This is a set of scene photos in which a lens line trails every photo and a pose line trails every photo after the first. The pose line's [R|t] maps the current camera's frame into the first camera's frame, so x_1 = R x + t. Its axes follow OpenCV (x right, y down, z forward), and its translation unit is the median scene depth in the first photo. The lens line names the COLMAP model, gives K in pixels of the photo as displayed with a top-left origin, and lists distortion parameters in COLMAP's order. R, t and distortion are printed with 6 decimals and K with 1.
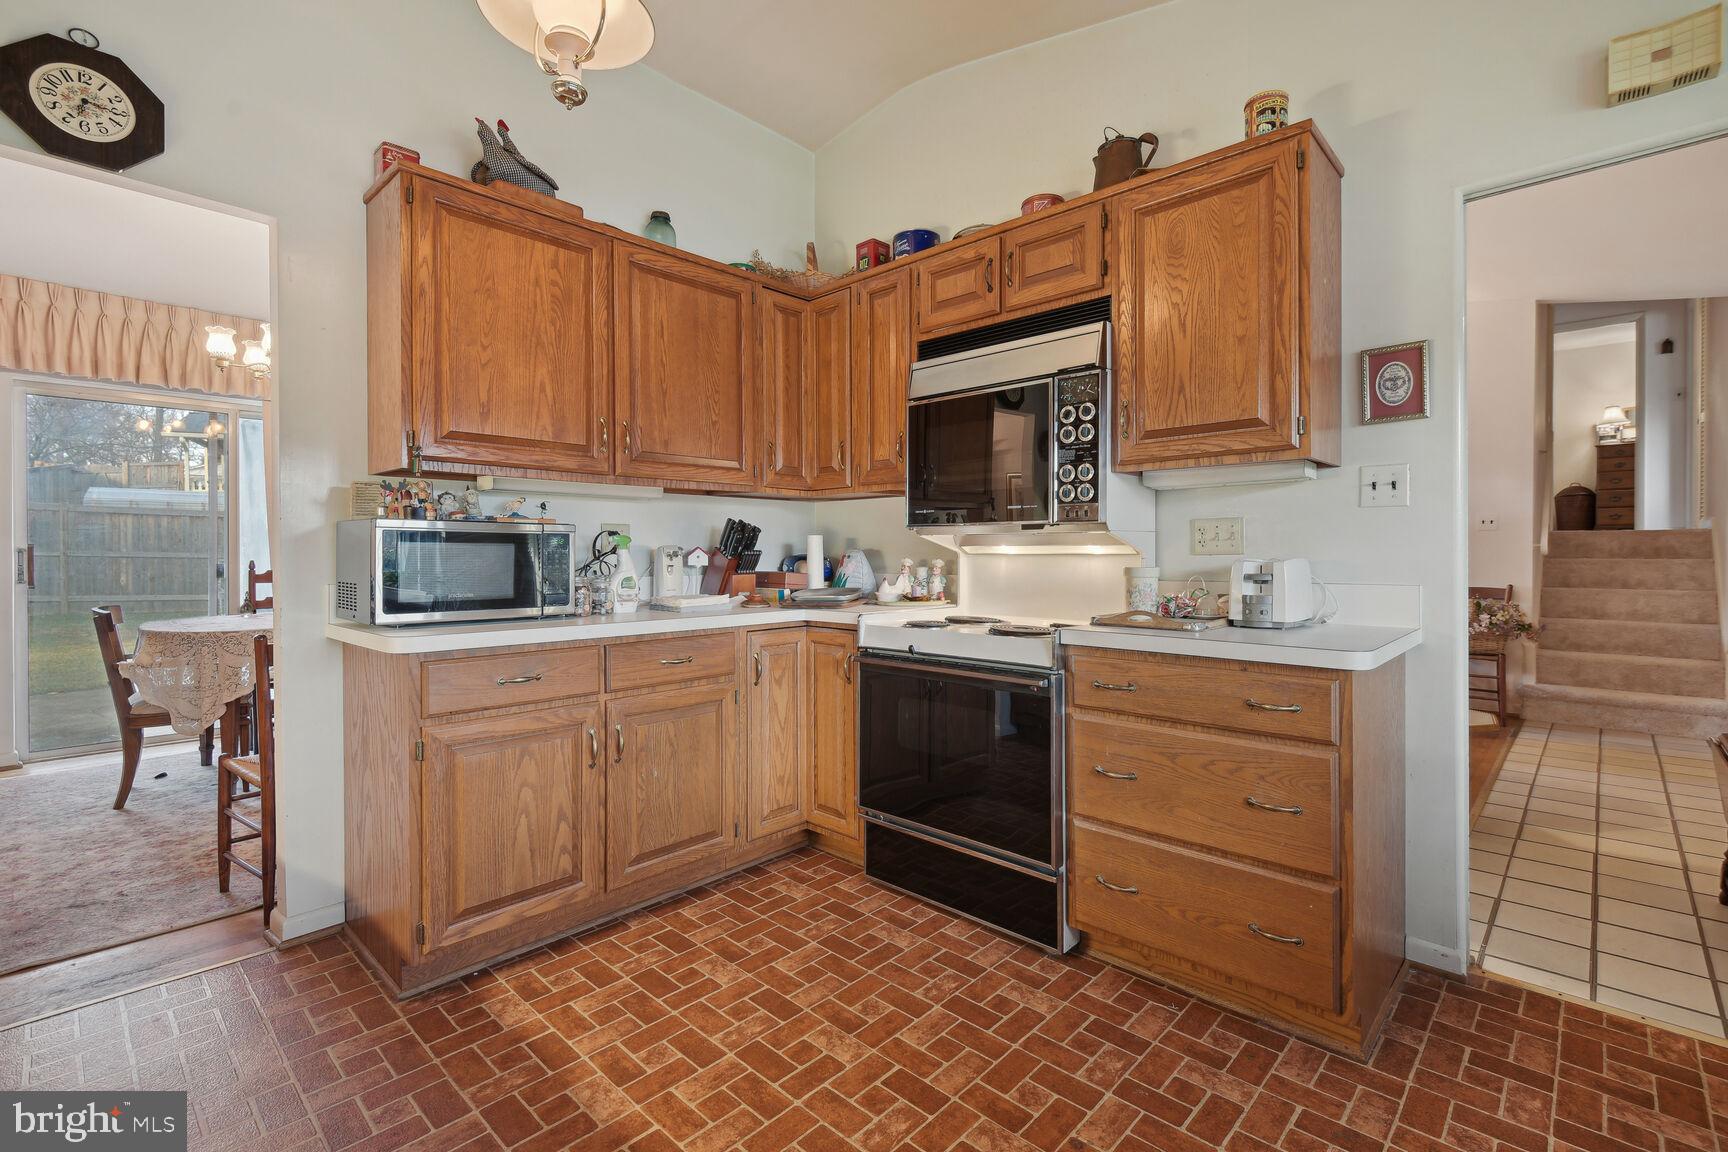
lens RADIAL K [[792.0, 0, 870.7], [0, 792.0, 530.8], [0, 0, 1]] dist [0.020645, -0.013645]
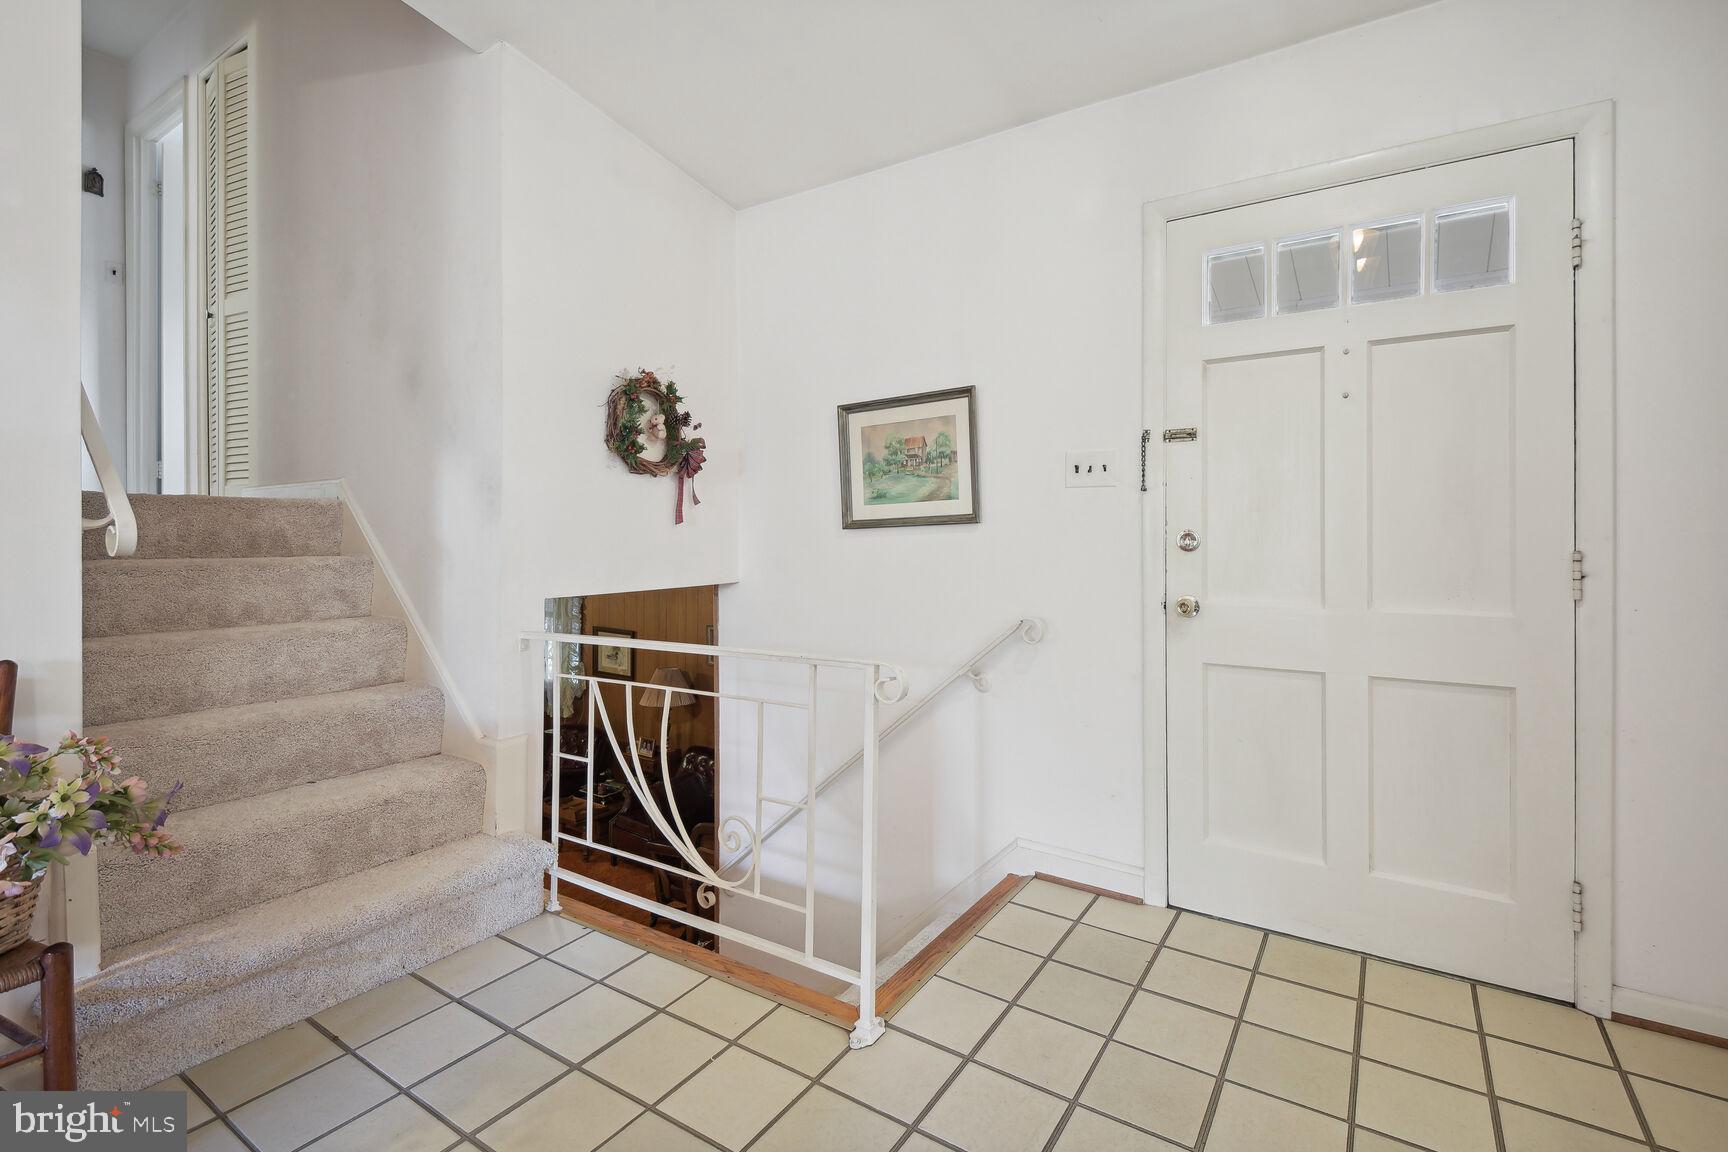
lens RADIAL K [[792.0, 0, 870.7], [0, 792.0, 530.8], [0, 0, 1]] dist [0.020645, -0.013645]
pose [[-0.185155, 0.006794, 0.982686, 0.464294], [-0.023872, 0.999650, -0.011409, 0.016189], [-0.982419, -0.025571, -0.184928, 0.759305]]
